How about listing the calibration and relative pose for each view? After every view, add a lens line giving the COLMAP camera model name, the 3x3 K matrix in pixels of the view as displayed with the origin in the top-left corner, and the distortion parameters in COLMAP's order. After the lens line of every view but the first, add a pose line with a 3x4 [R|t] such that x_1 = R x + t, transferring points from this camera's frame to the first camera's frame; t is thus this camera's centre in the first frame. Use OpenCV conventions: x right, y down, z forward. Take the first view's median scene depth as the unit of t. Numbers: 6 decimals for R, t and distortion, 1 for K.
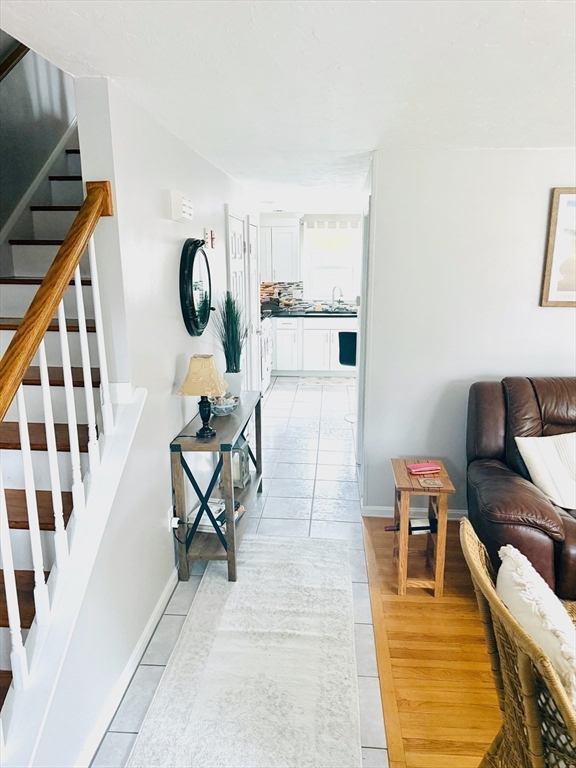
lens RADIAL K [[537.0, 0, 288.1], [0, 537.0, 383.9], [0, 0, 1]] dist [0.032559, -0.037412]
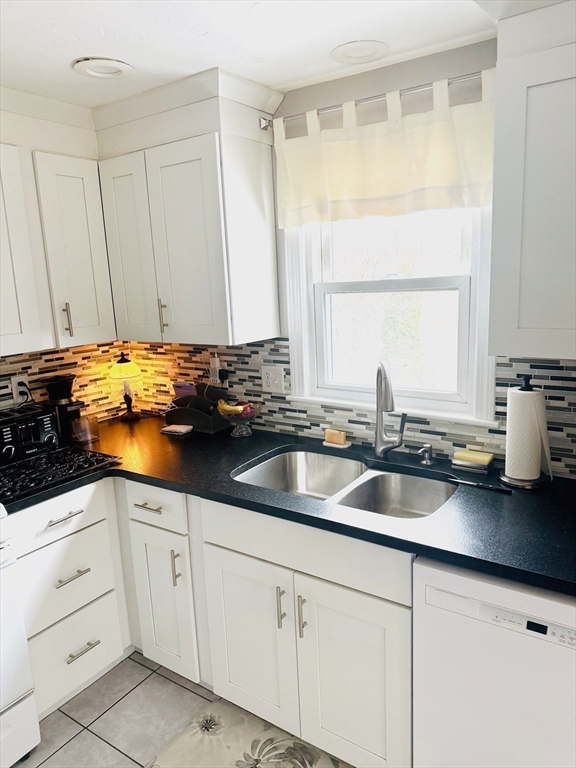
lens RADIAL K [[537.0, 0, 289.7], [0, 537.0, 385.6], [0, 0, 1]] dist [0.032559, -0.037412]
pose [[0.870611, 0.069873, -0.486985, 0.167250], [-0.075407, 0.997119, 0.008258, -0.166314], [0.486159, 0.029532, 0.873371, 0.748245]]
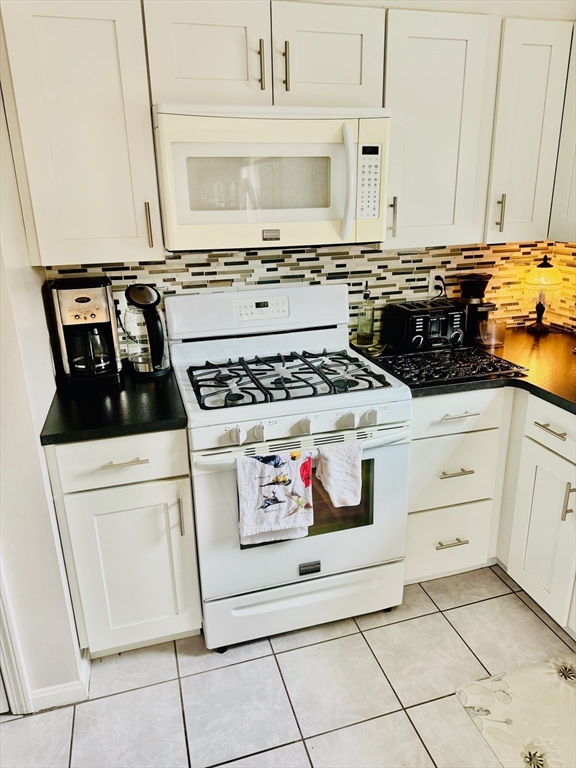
lens RADIAL K [[537.0, 0, 287.5], [0, 537.0, 379.8], [0, 0, 1]] dist [0.032559, -0.037412]
pose [[0.353763, 0.299953, -0.885934, 0.148225], [-0.183276, 0.951052, 0.248816, -0.159024], [0.917203, 0.074349, 0.391422, 0.744989]]
